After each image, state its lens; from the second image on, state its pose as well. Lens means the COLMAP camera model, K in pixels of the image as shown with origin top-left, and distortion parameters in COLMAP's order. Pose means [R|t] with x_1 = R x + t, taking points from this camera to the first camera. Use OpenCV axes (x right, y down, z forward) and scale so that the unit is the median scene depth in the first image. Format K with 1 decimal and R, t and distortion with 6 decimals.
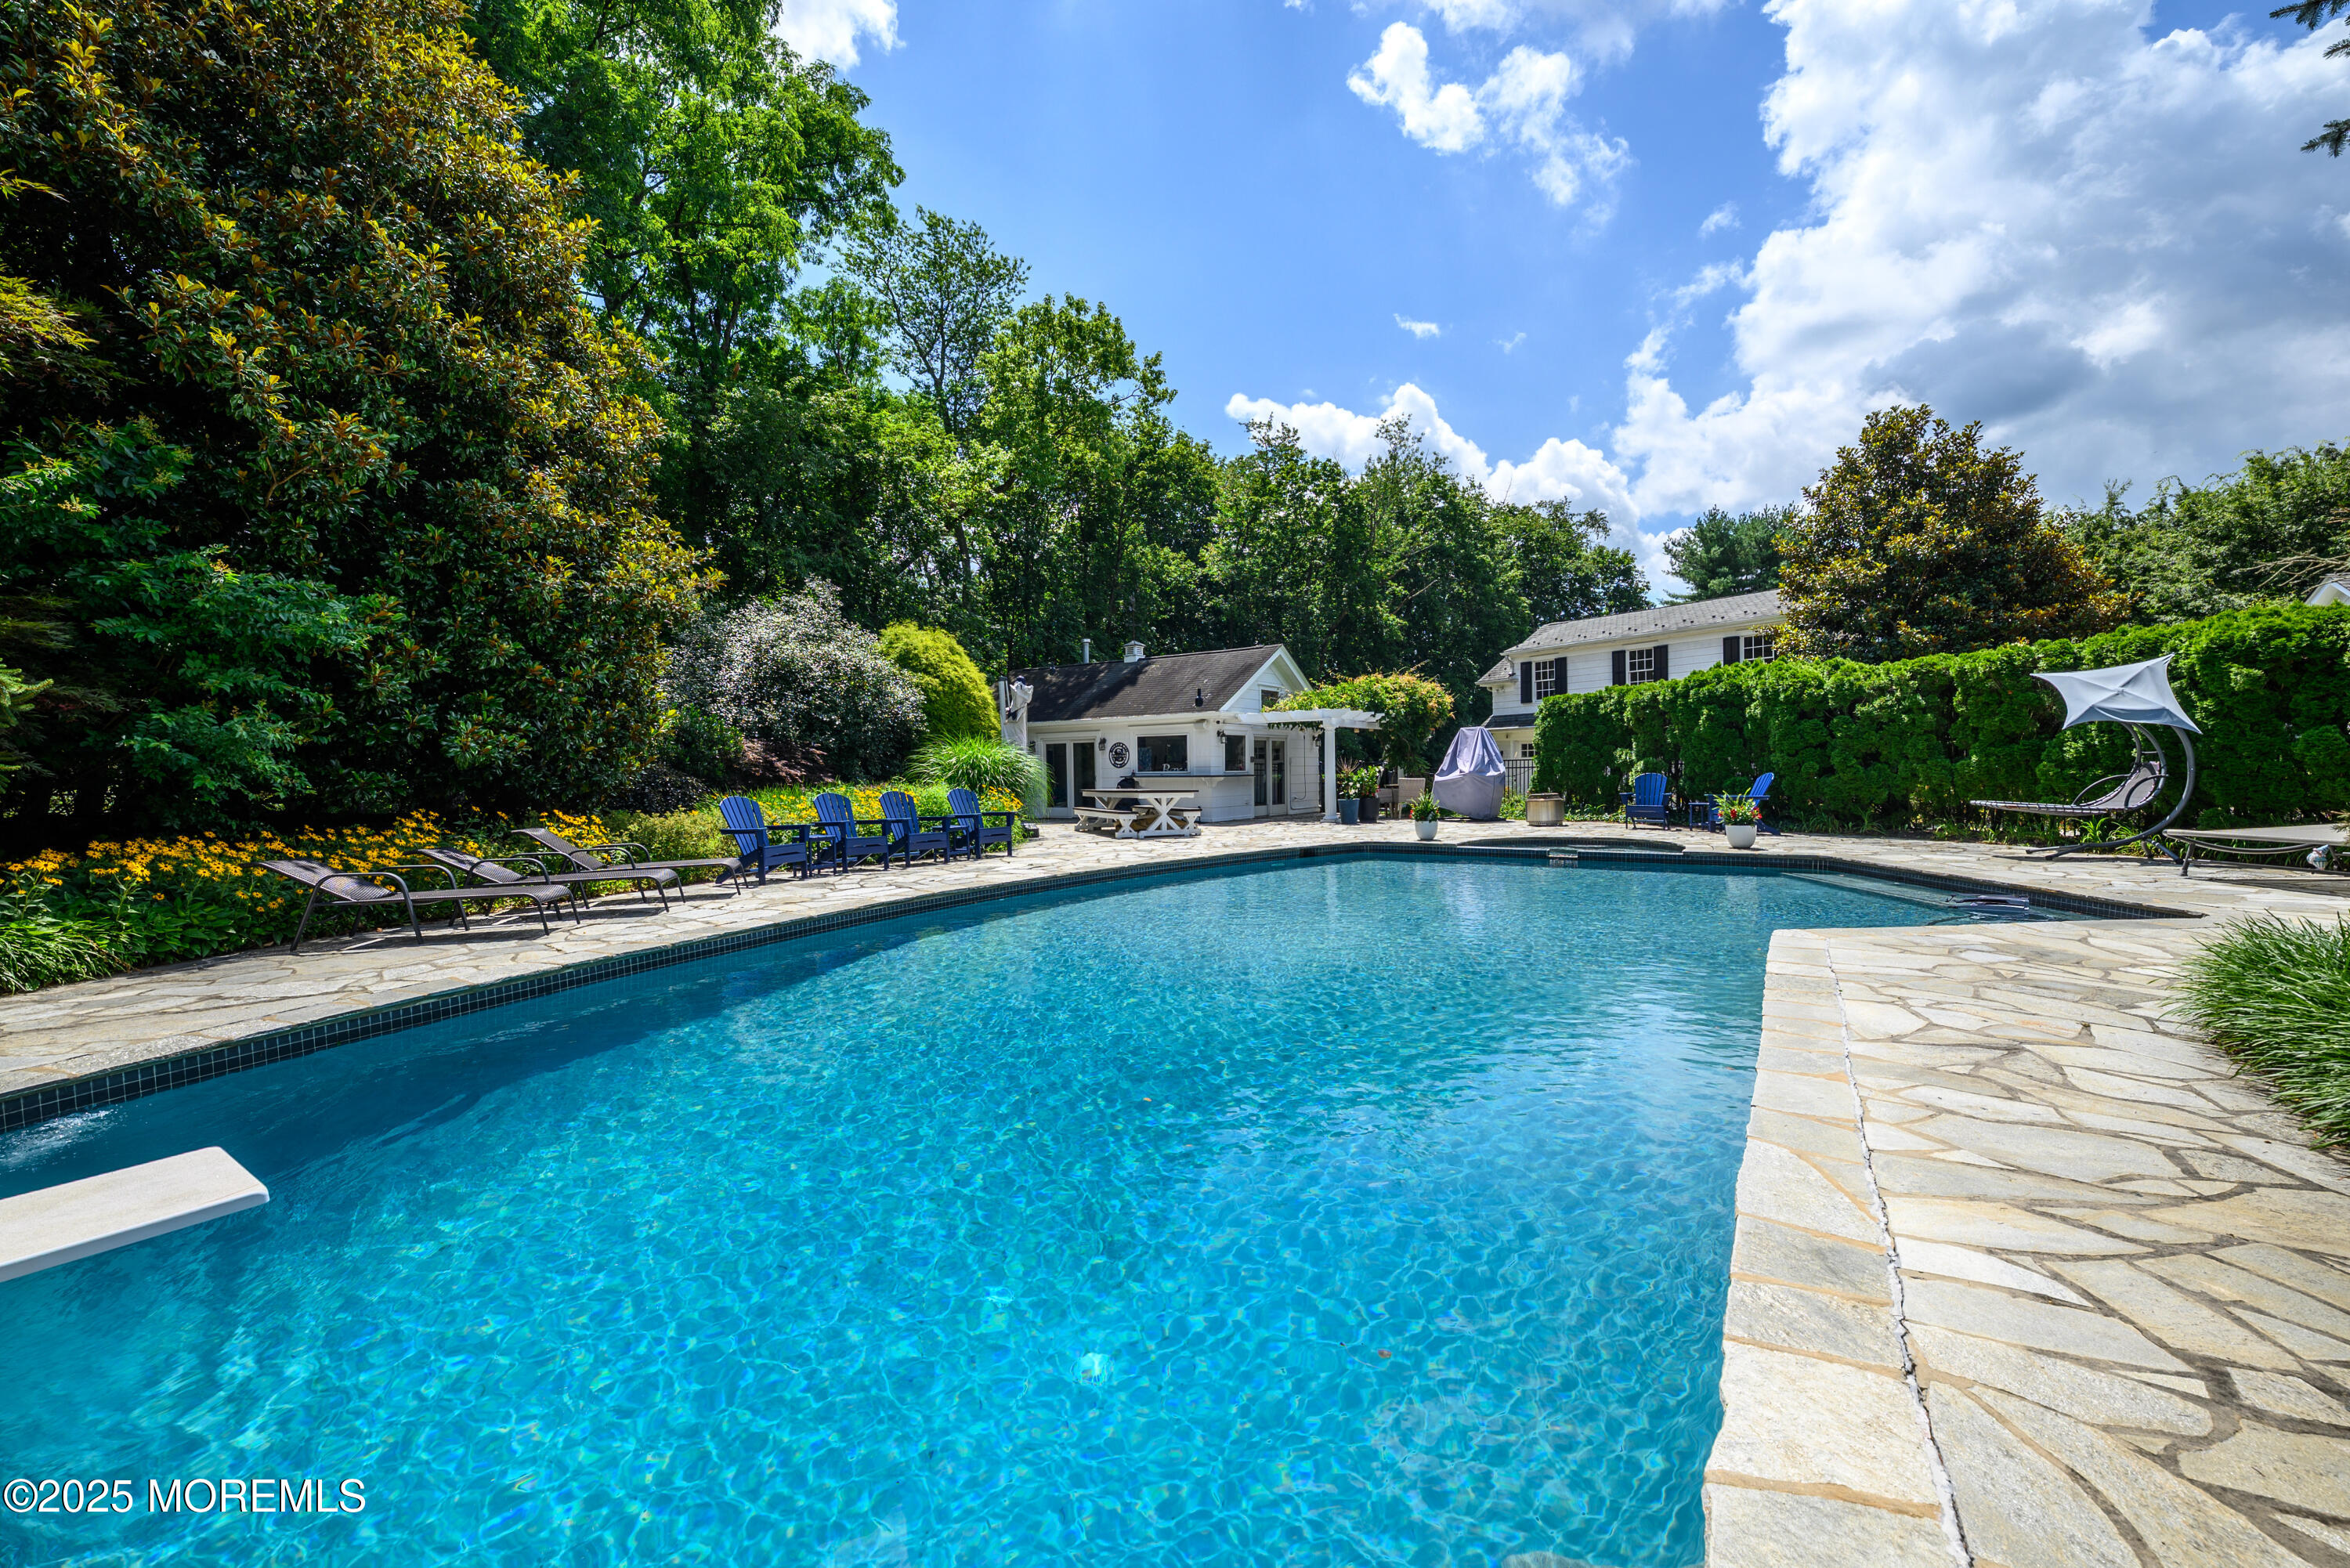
lens RADIAL K [[951.9, 0, 1177.8], [0, 951.9, 779.9], [0, 0, 1]] dist [-0.000318, -0.000009]
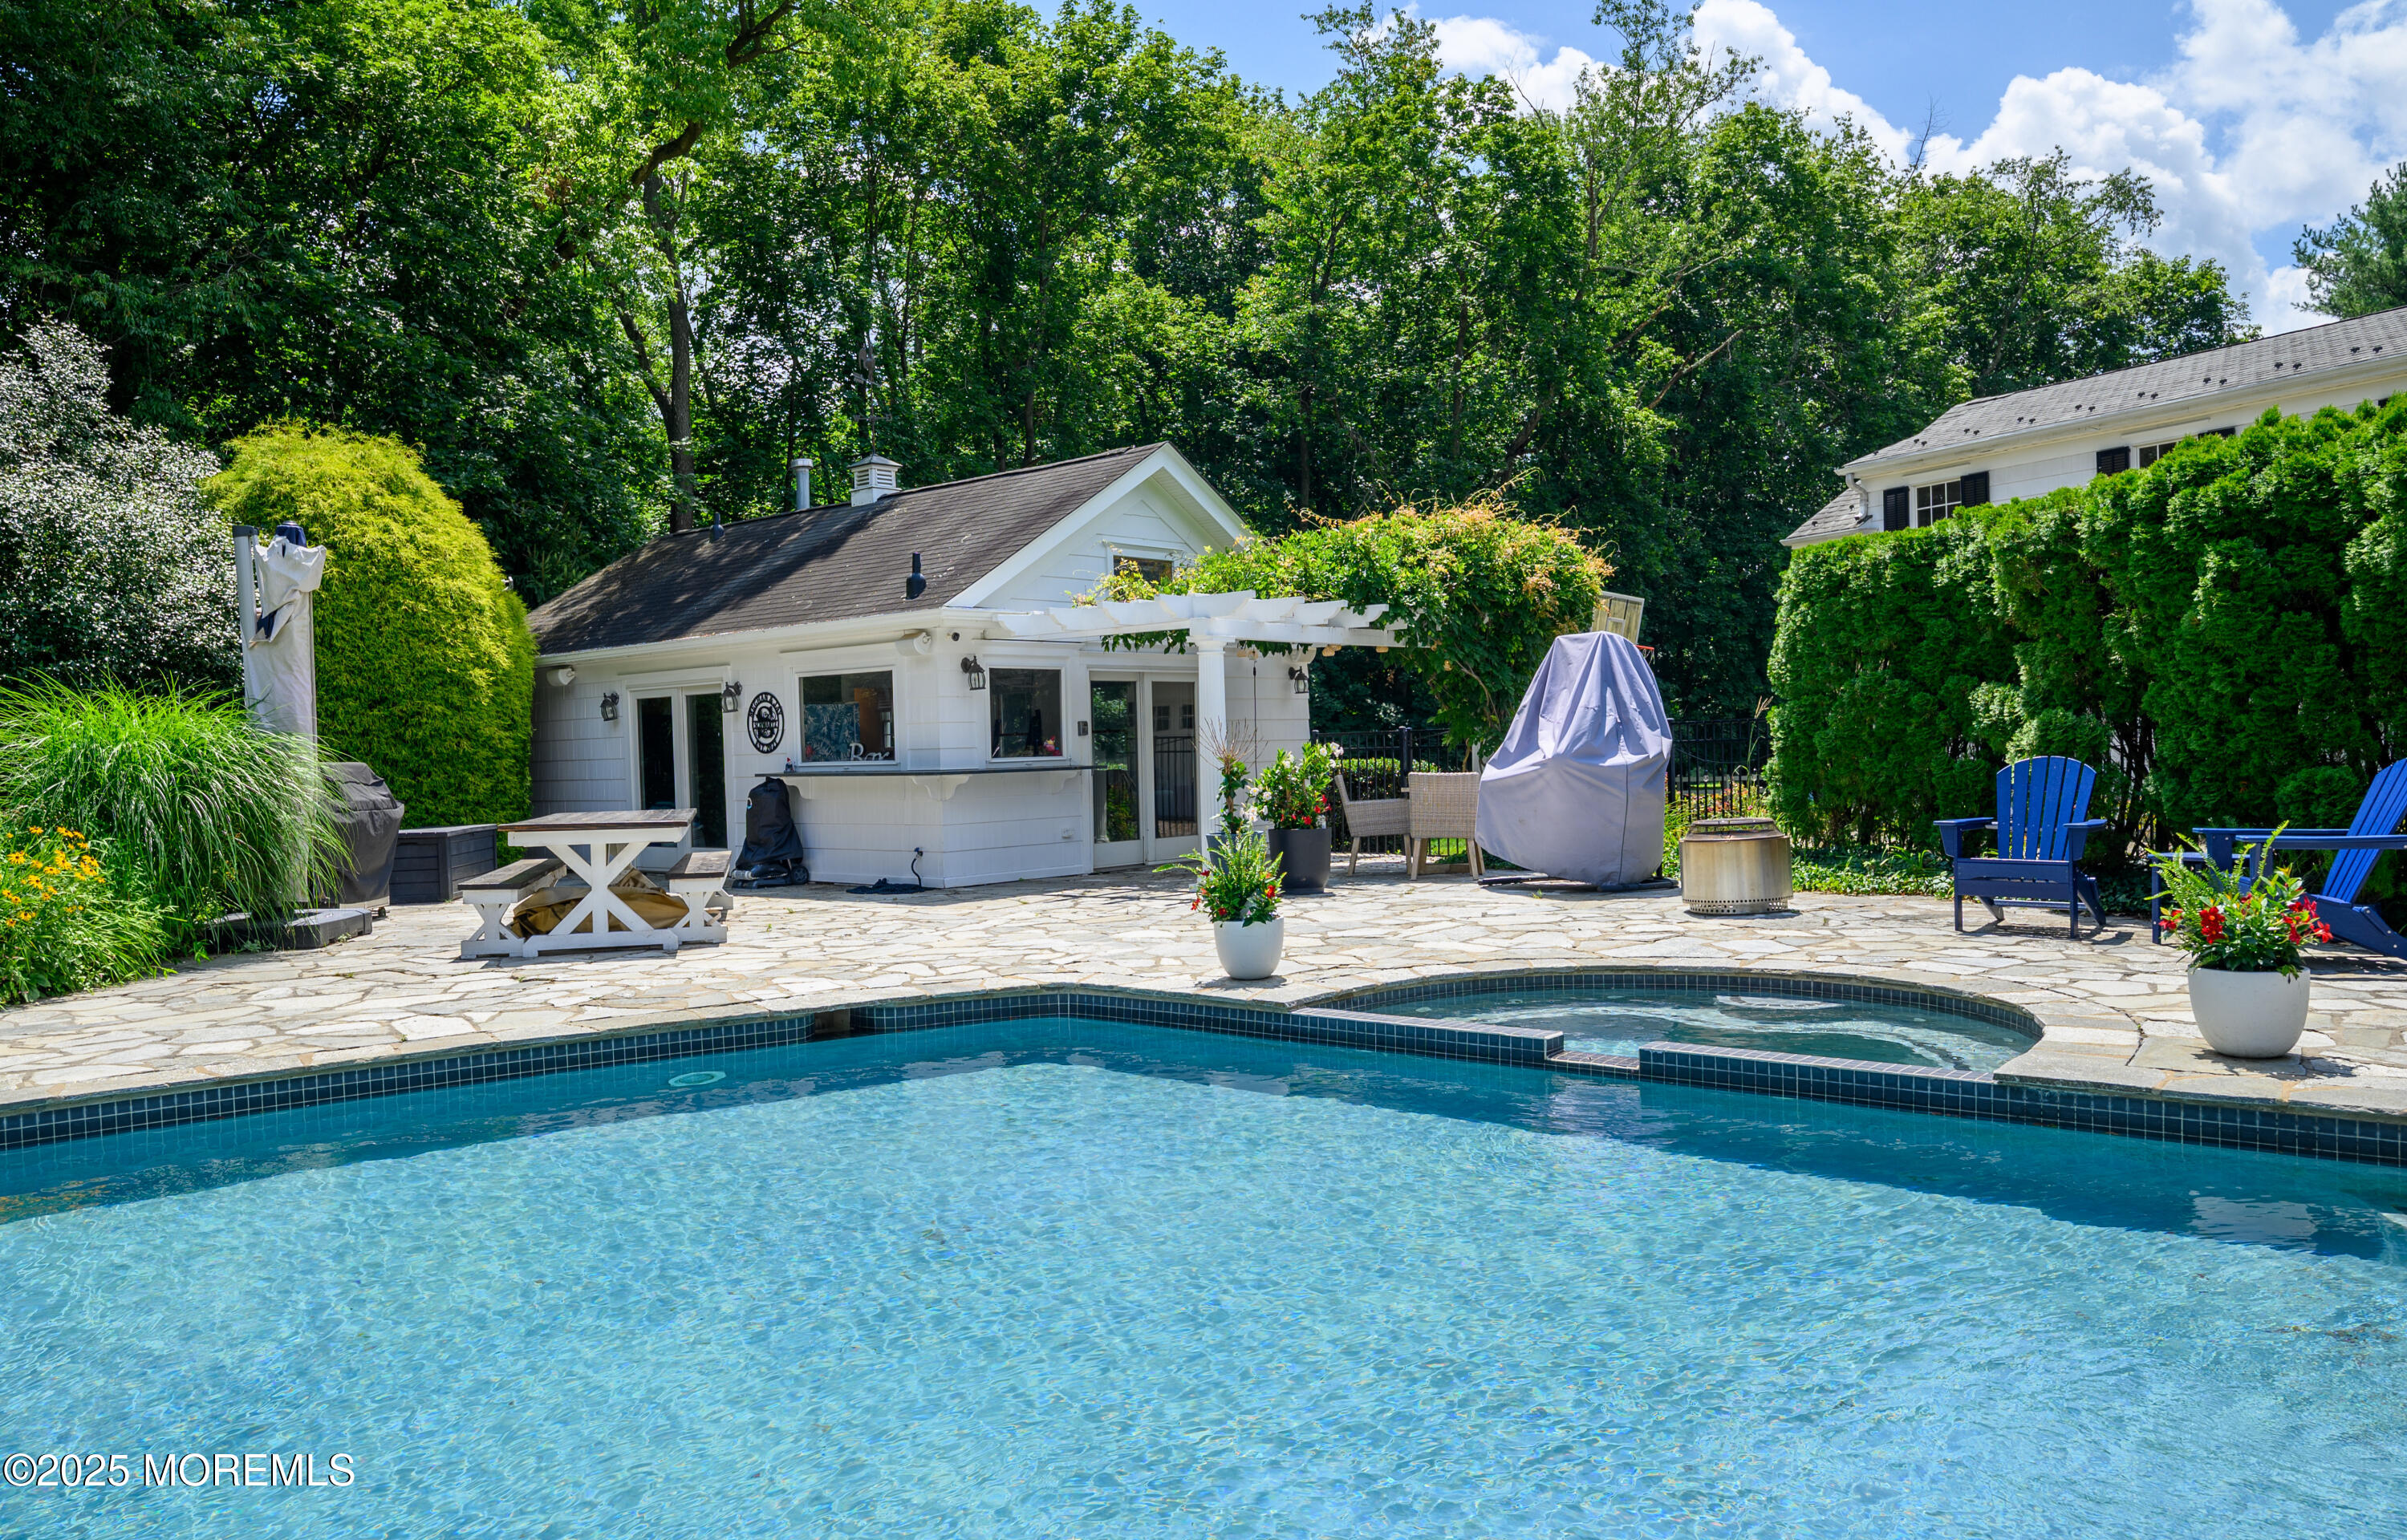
lens RADIAL K [[1651.6, 0, 1201.8], [0, 1651.6, 774.0], [0, 0, 1]] dist [-0.003553, -0.001597]
pose [[0.990165, -0.010939, -0.139474, 0.224501], [0.012233, 0.999890, 0.008420, -0.007527], [0.139366, -0.010043, 0.990190, 0.310630]]
